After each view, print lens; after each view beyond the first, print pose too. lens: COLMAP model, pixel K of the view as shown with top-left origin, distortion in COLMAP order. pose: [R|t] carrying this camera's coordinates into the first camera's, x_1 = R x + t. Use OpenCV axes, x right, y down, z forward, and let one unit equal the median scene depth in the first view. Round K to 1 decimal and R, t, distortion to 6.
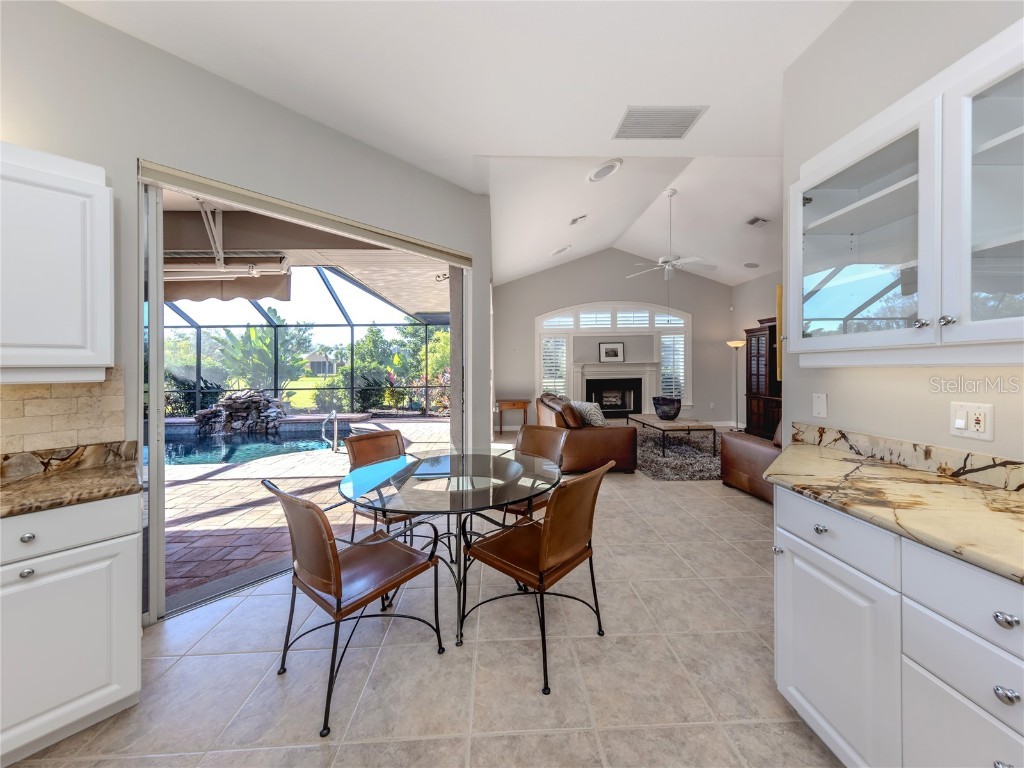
lens RADIAL K [[333.9, 0, 521.7], [0, 333.9, 361.1], [0, 0, 1]] dist [0.000618, -0.000054]
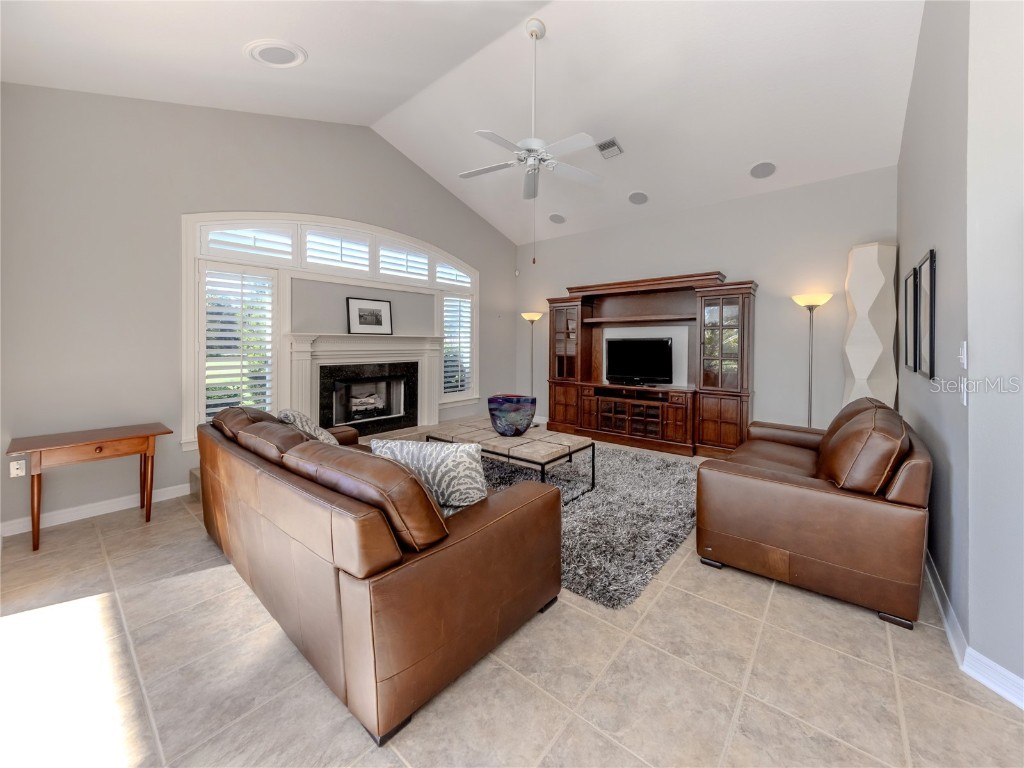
lens RADIAL K [[361.6, 0, 525.5], [0, 361.6, 349.3], [0, 0, 1]] dist [0.000948, -0.000004]
pose [[0.660857, 0.004468, 0.750499, -0.011607], [-0.026015, 0.999518, 0.016958, 0.011532], [-0.750061, -0.030731, 0.660654, 0.408534]]
